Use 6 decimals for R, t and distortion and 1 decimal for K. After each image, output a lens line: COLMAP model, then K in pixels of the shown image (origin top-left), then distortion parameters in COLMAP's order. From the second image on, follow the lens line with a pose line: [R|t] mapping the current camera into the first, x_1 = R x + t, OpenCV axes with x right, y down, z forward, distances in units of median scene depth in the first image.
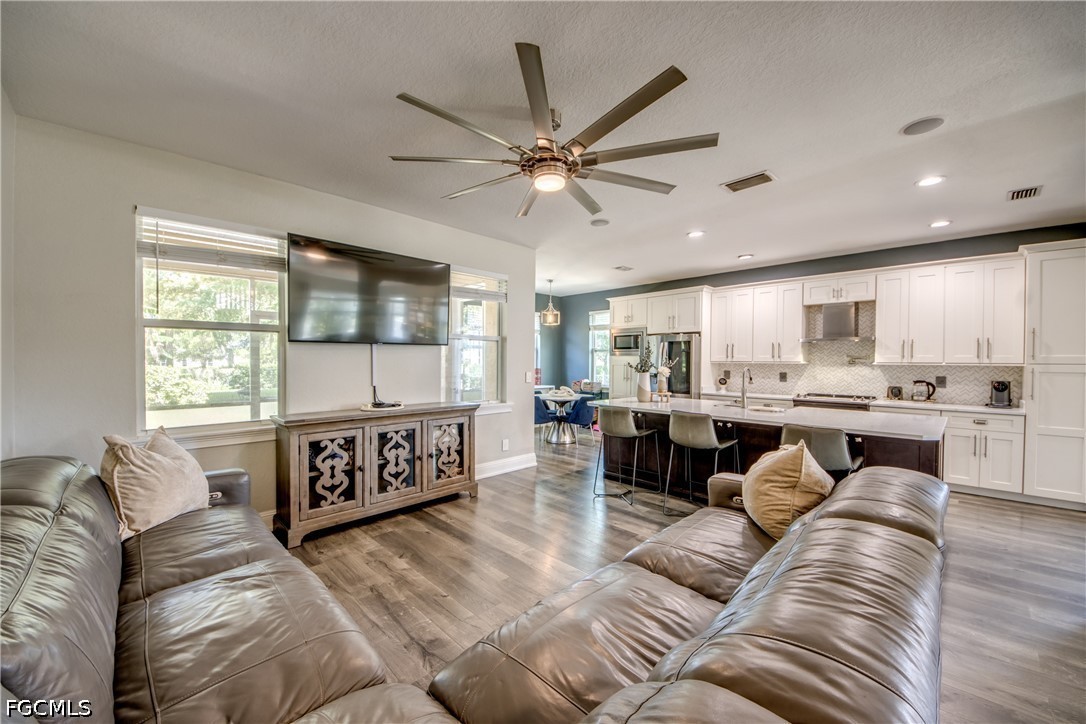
lens RADIAL K [[408.2, 0, 543.0], [0, 408.2, 362.0], [0, 0, 1]] dist [0.009100, -0.013446]
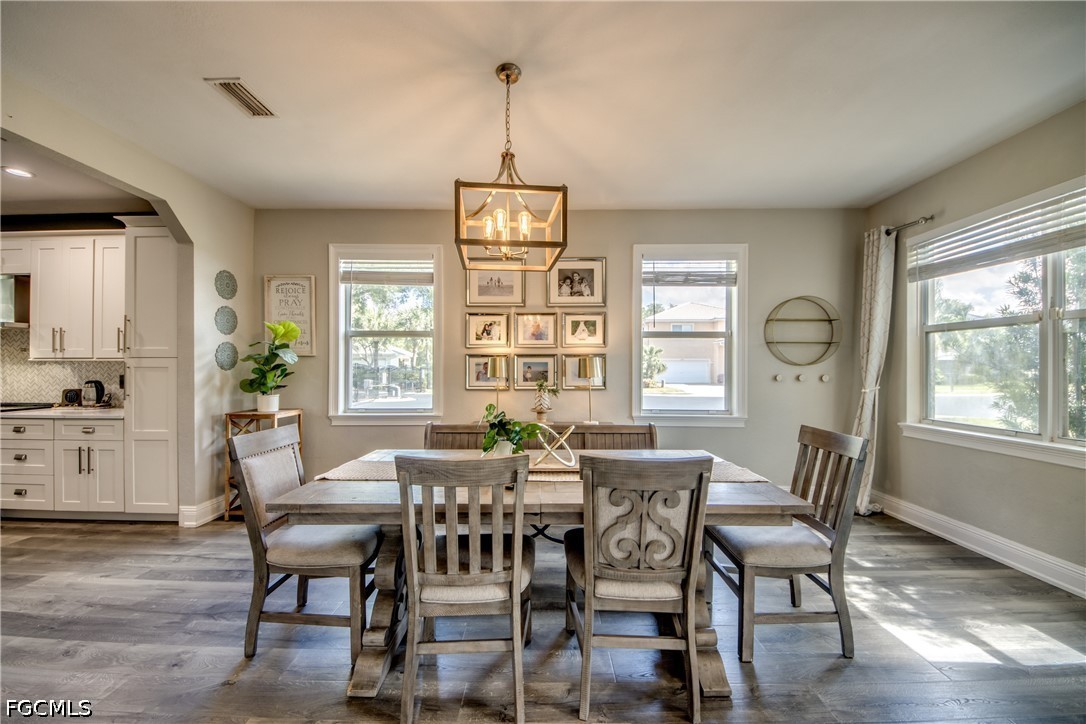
lens RADIAL K [[398.9, 0, 540.2], [0, 398.9, 367.0], [0, 0, 1]] dist [0.034092, -0.021360]
pose [[0.714537, -0.005081, 0.699580, 0.936989], [0.006880, 0.999976, 0.000236, 0.023014], [-0.699564, 0.004644, 0.714555, -0.158343]]
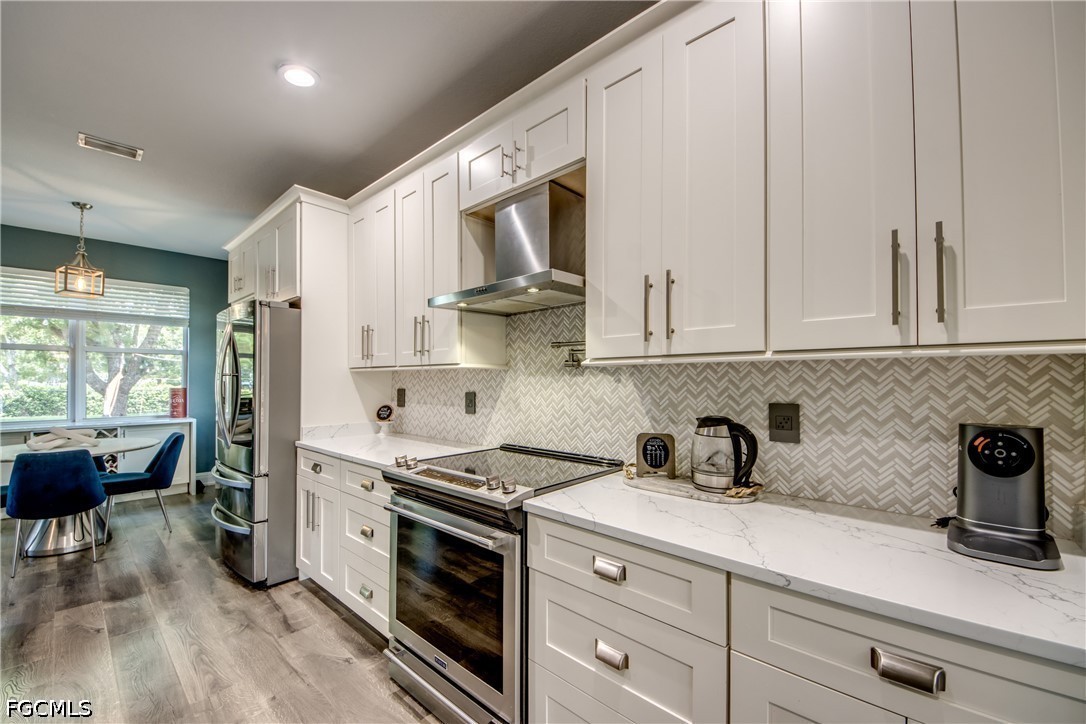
lens RADIAL K [[418.3, 0, 535.5], [0, 418.3, 374.5], [0, 0, 1]] dist [0.043267, -0.025815]
pose [[0.998699, -0.009096, 0.050181, 0.731669], [0.009778, 0.999863, -0.013374, 0.016335], [-0.050053, 0.013848, 0.998651, 0.657789]]
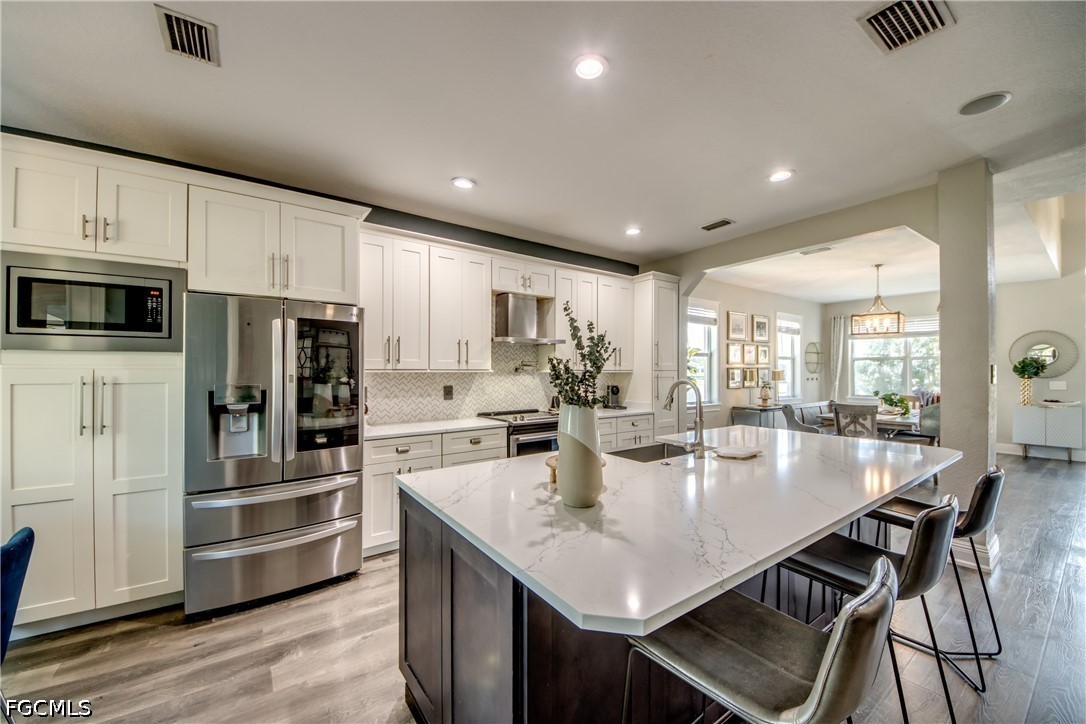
lens RADIAL K [[414.2, 0, 536.3], [0, 414.2, 368.5], [0, 0, 1]] dist [0.025202, -0.015681]
pose [[0.162630, -0.000753, 0.986687, -0.060989], [0.005853, 0.999983, -0.000202, -0.001959], [-0.986670, 0.005808, 0.162632, 0.868382]]
